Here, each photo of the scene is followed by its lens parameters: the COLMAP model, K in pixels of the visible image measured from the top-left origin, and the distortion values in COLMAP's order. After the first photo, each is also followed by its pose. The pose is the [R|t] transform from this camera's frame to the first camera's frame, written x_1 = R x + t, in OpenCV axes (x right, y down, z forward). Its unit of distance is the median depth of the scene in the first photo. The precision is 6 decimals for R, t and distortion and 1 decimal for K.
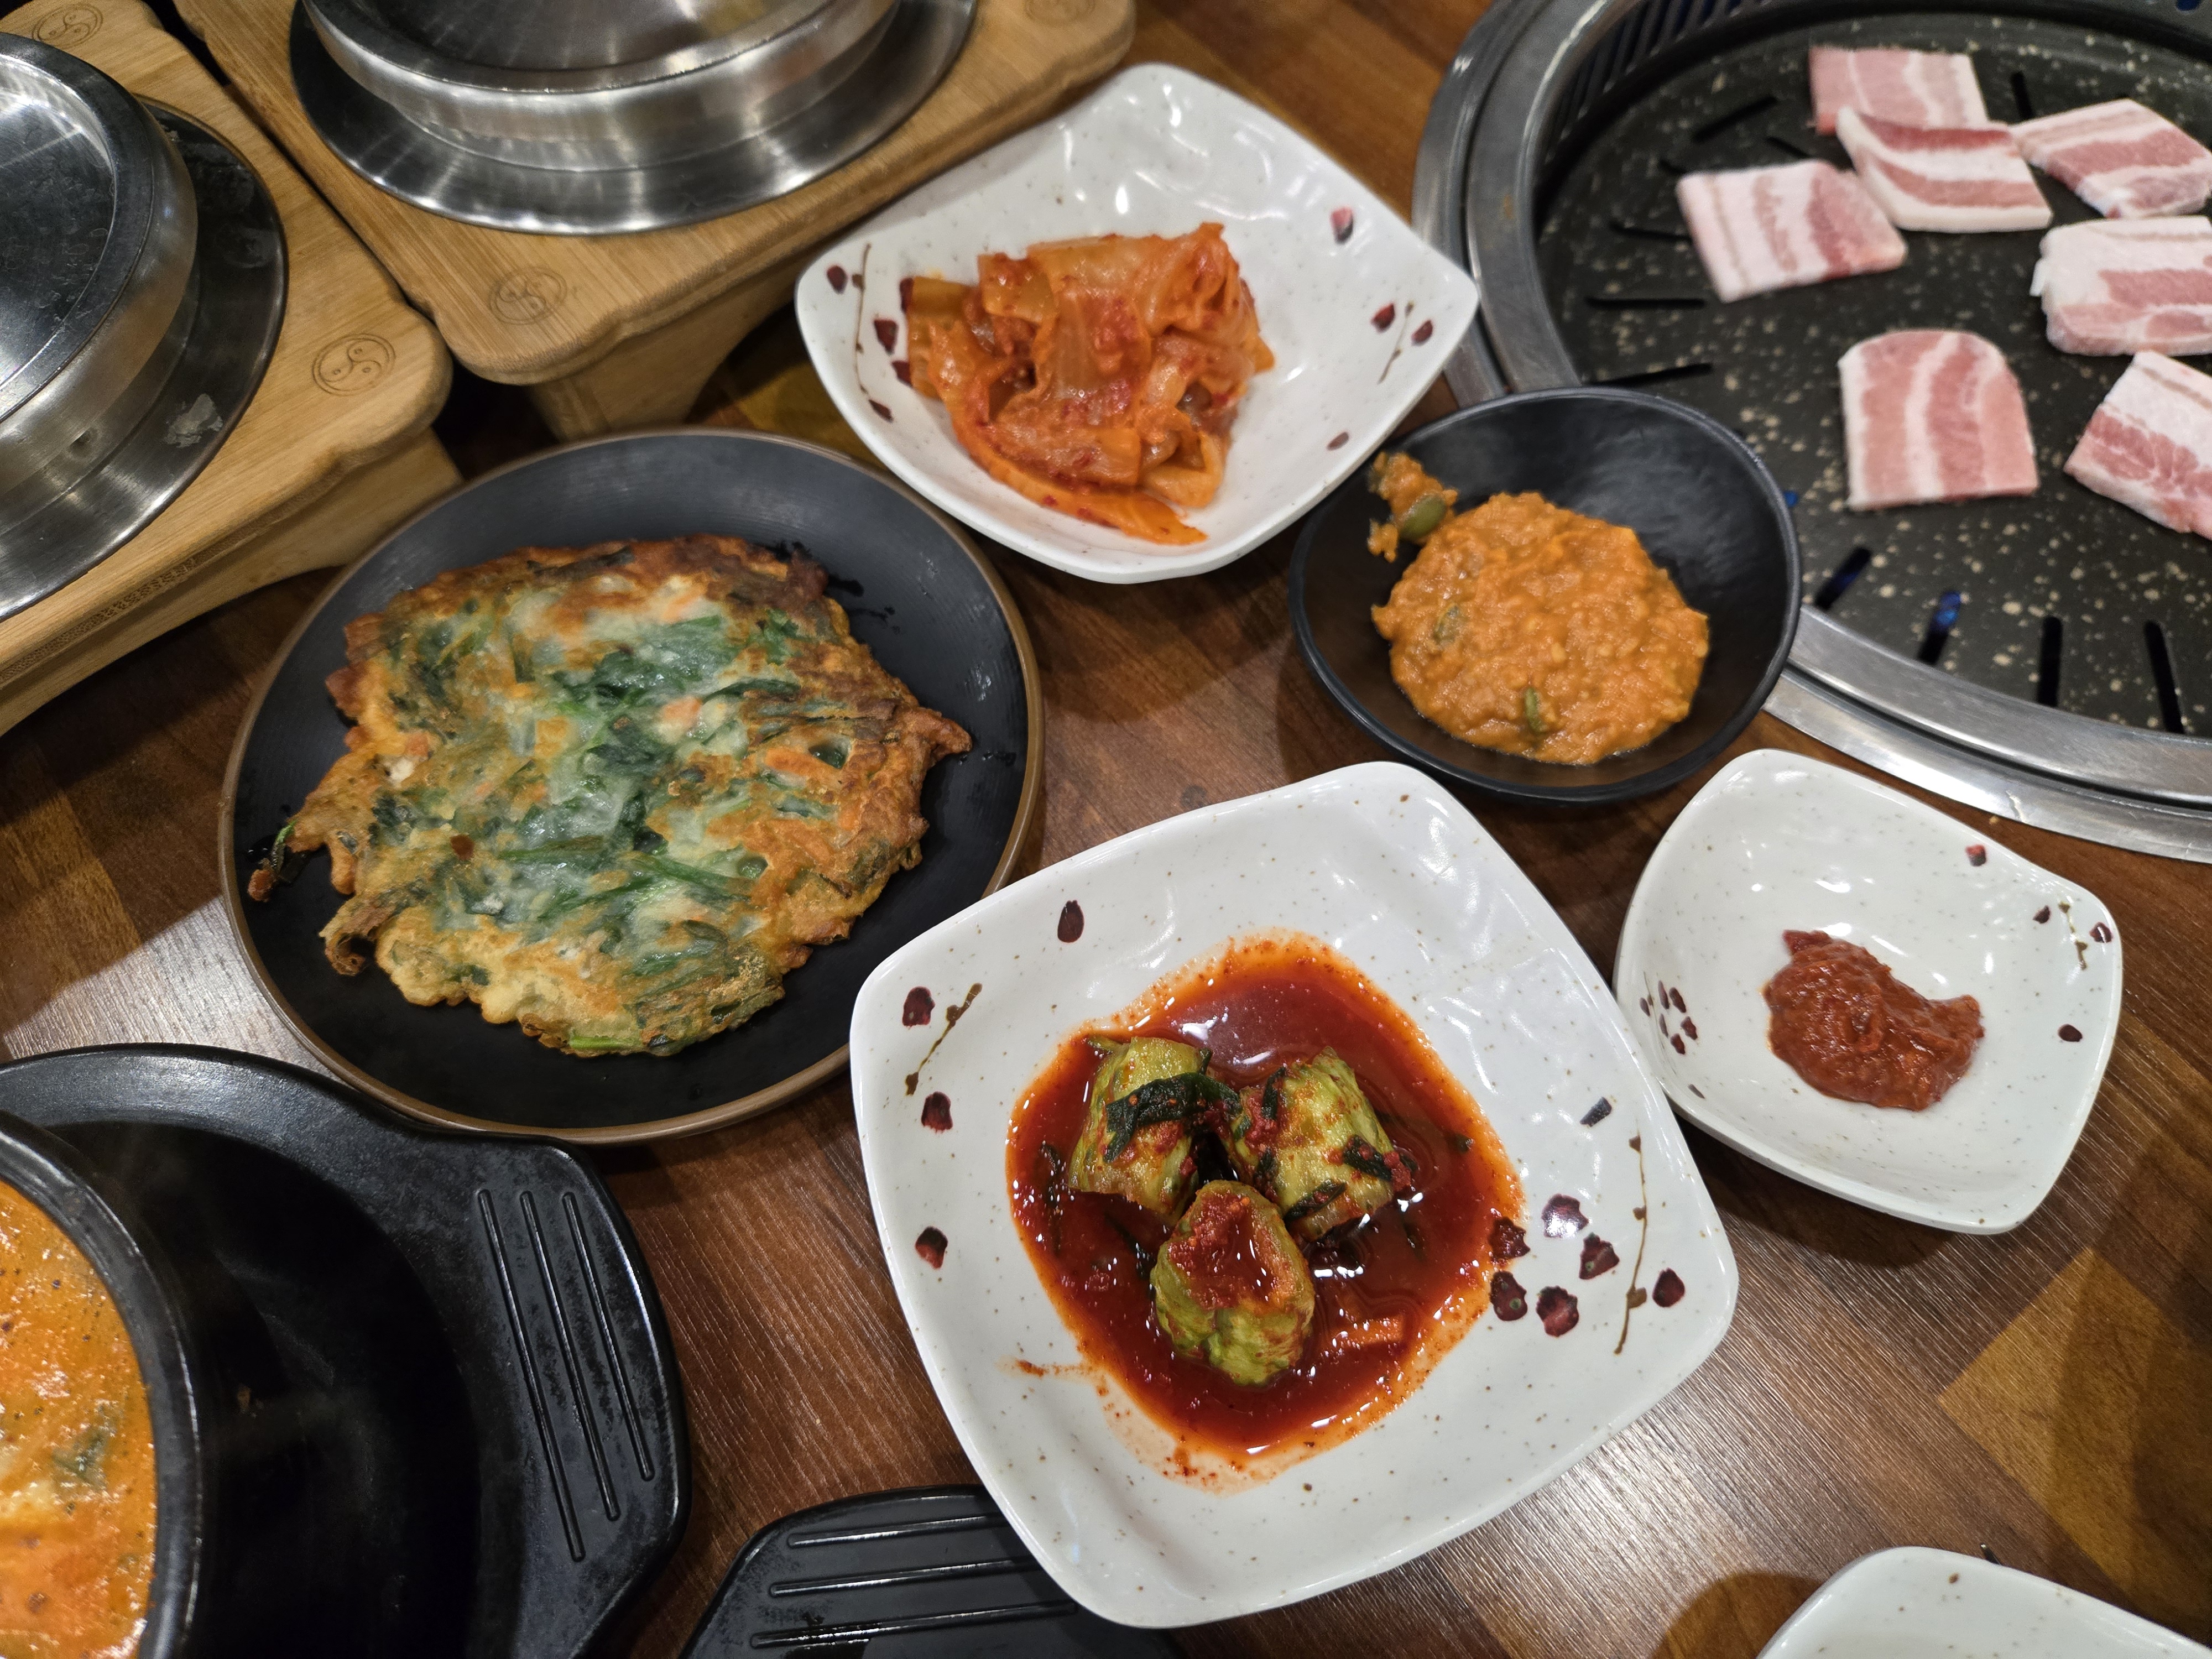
lens RADIAL K [[1540.6, 0, 1132.2], [0, 1540.6, 794.3], [0, 0, 1]] dist [0.050247, -0.072012]
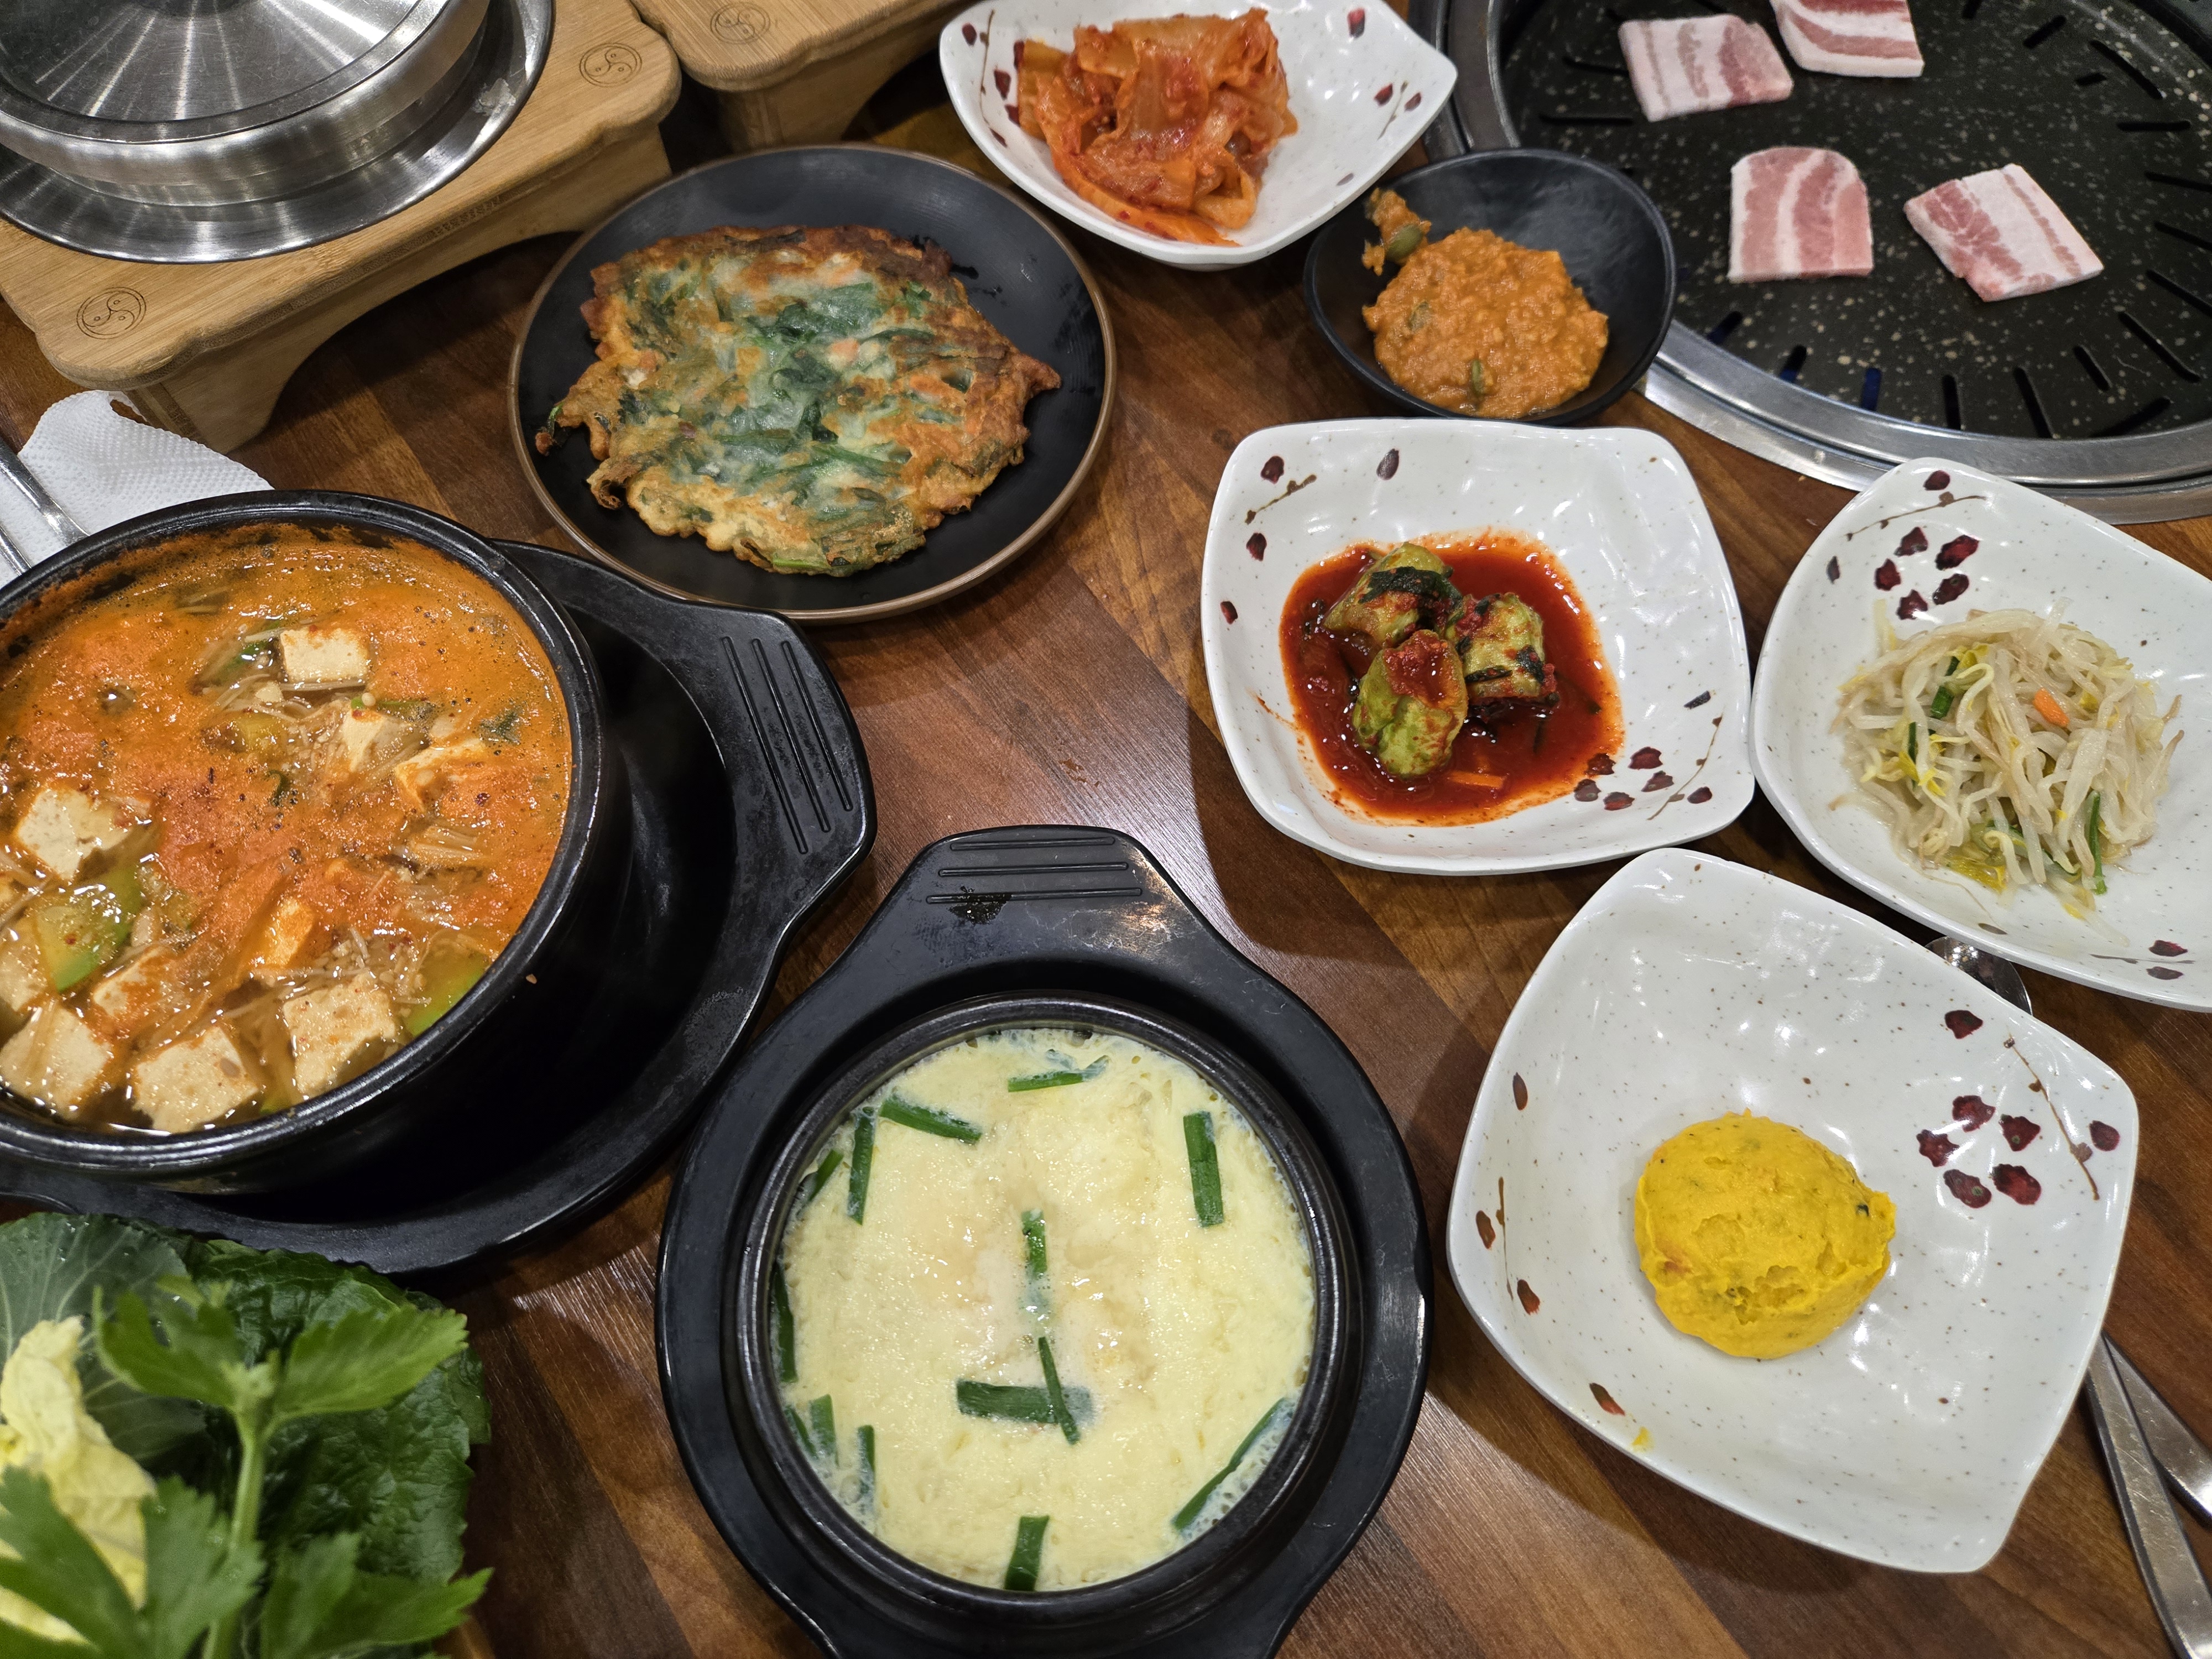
lens RADIAL K [[1505.2, 0, 1106.0], [0, 1505.2, 829.5], [0, 0, 1]] dist [0.041884, -0.047502]
pose [[0.998375, 0.051849, 0.023655, -0.074358], [-0.053126, 0.996962, 0.056963, 0.272190], [-0.020630, -0.058127, 0.998096, -0.331995]]
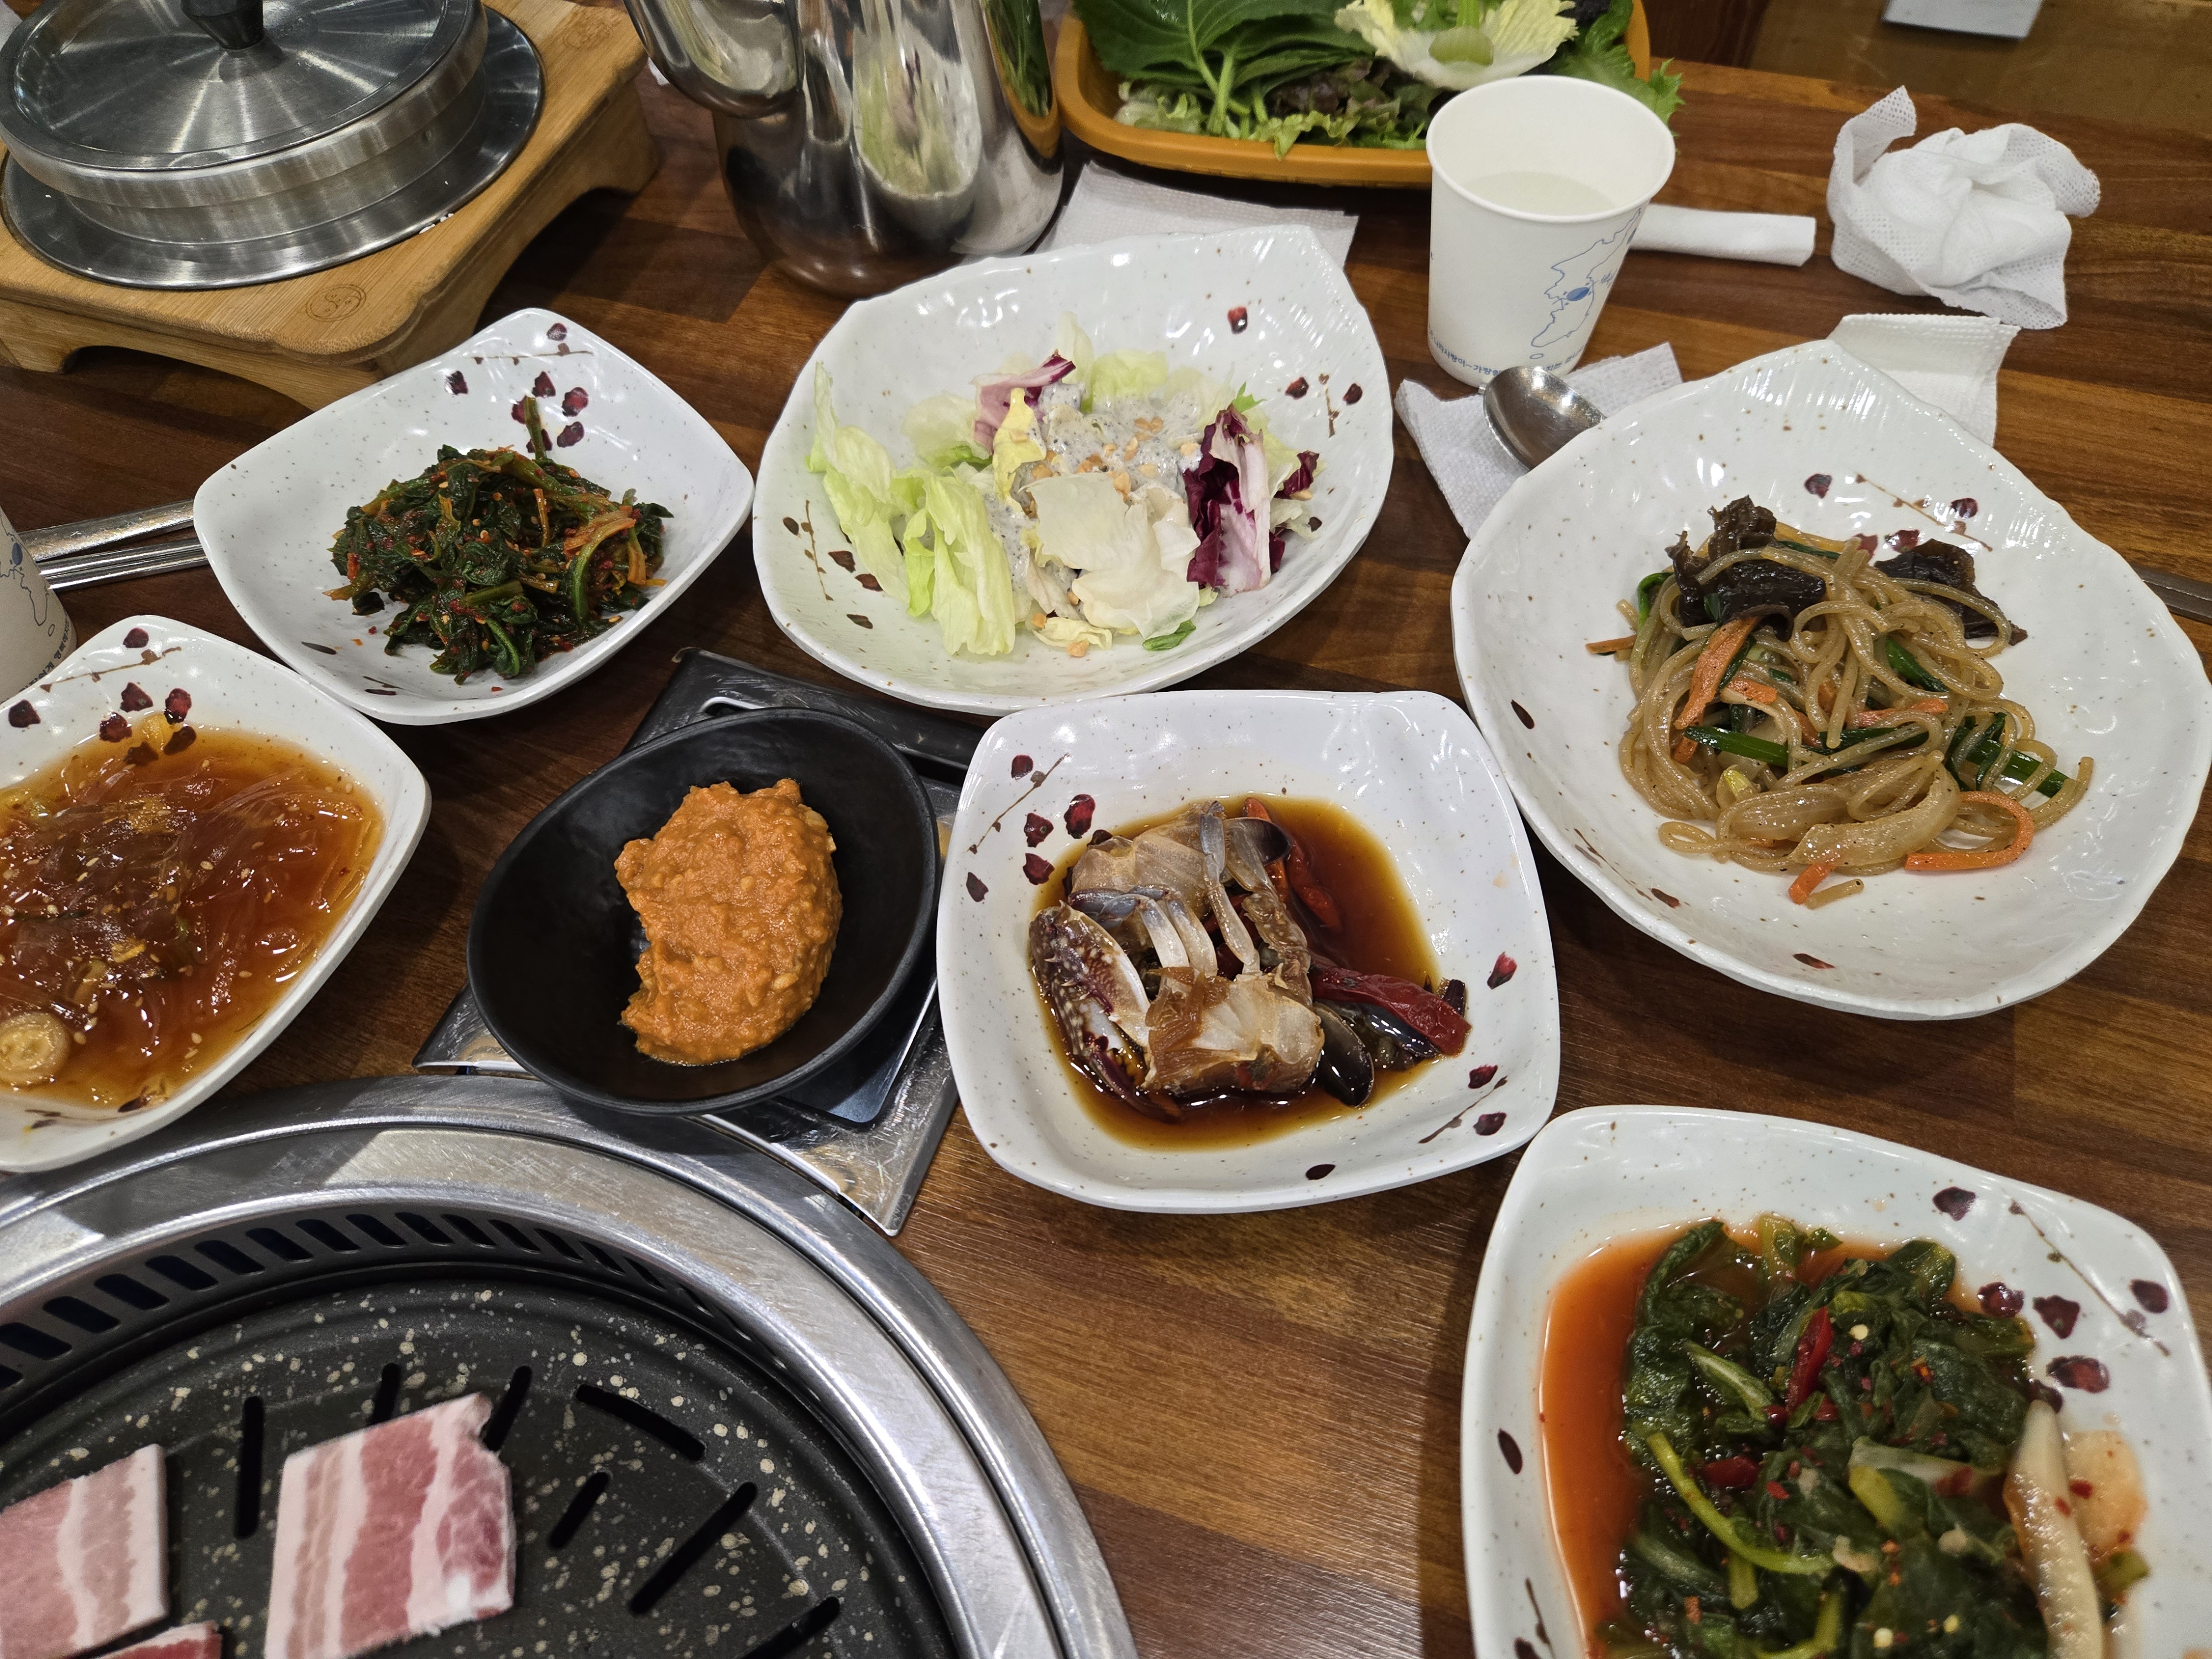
lens RADIAL K [[1505.2, 0, 1106.0], [0, 1505.2, 829.5], [0, 0, 1]] dist [0.041884, -0.047502]
pose [[0.835835, -0.459761, 0.300001, 1.182538], [0.495382, 0.867163, -0.051232, -0.665176], [-0.236595, 0.191436, 0.952562, 0.214177]]
